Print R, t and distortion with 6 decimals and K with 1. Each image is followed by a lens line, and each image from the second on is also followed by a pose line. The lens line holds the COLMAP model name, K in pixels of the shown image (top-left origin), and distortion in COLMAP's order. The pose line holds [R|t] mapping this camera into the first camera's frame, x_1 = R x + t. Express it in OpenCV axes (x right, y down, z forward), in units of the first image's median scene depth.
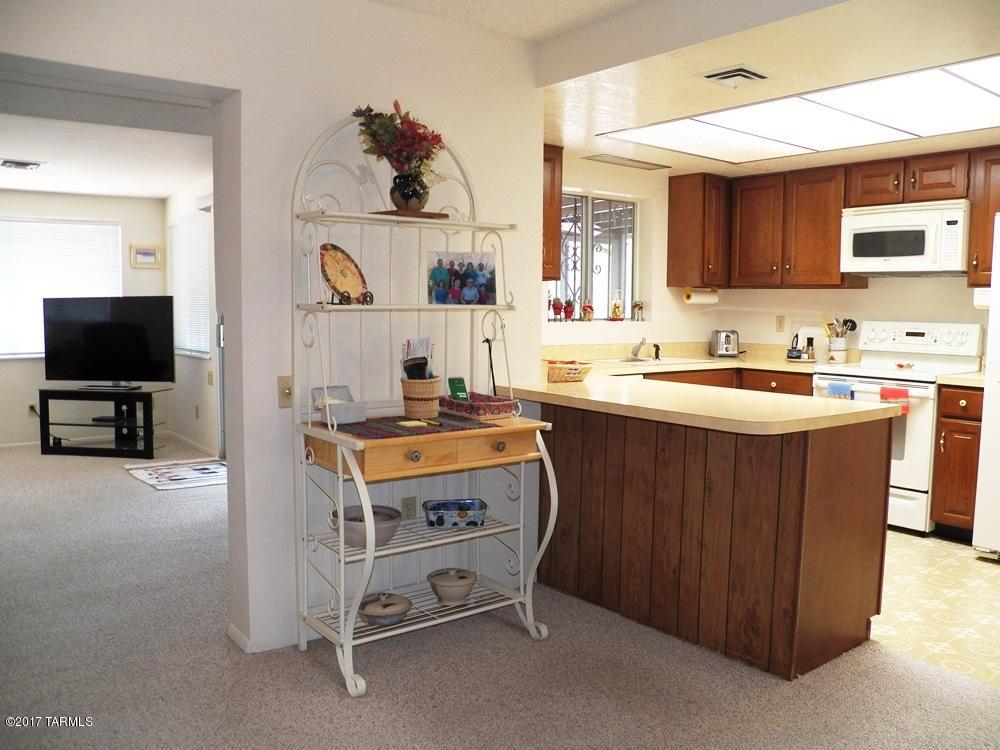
lens RADIAL K [[826.0, 0, 500.0], [0, 826.0, 375.0], [0, 0, 1]] dist [-0.140030, 0.105711]
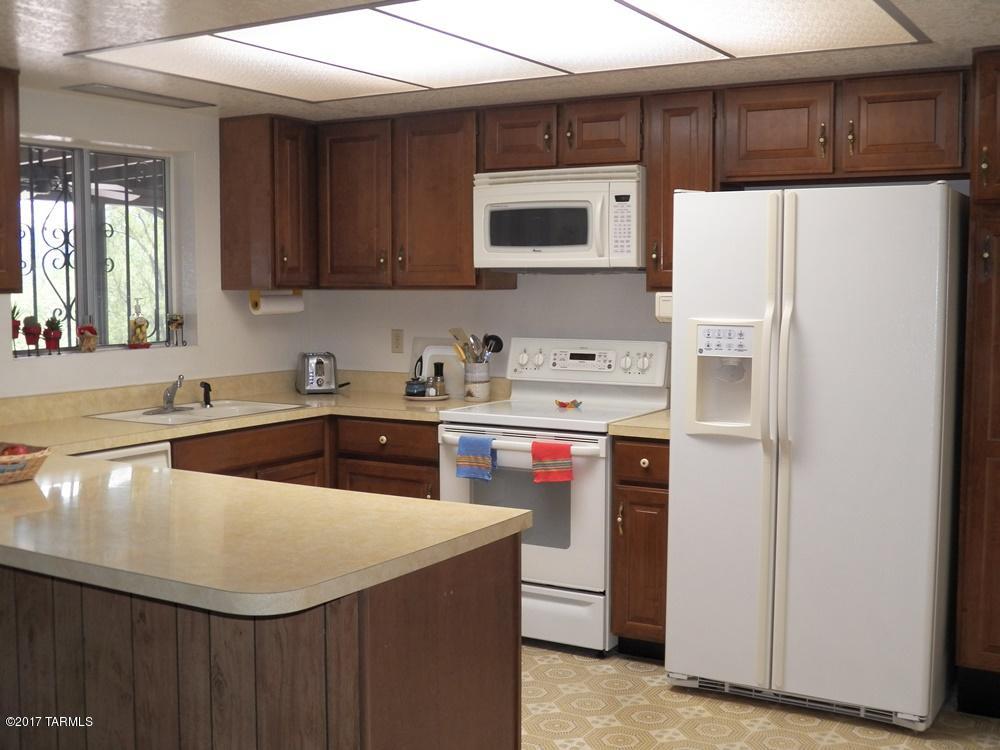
lens RADIAL K [[1177.2, 0, 500.0], [0, 1177.2, 375.0], [0, 0, 1]] dist [-0.104911, 0.009510]
pose [[0.928686, -0.039210, 0.368788, 0.076789], [0.042464, 0.999098, -0.000710, -0.036410], [-0.368428, 0.016319, 0.929513, 0.083534]]
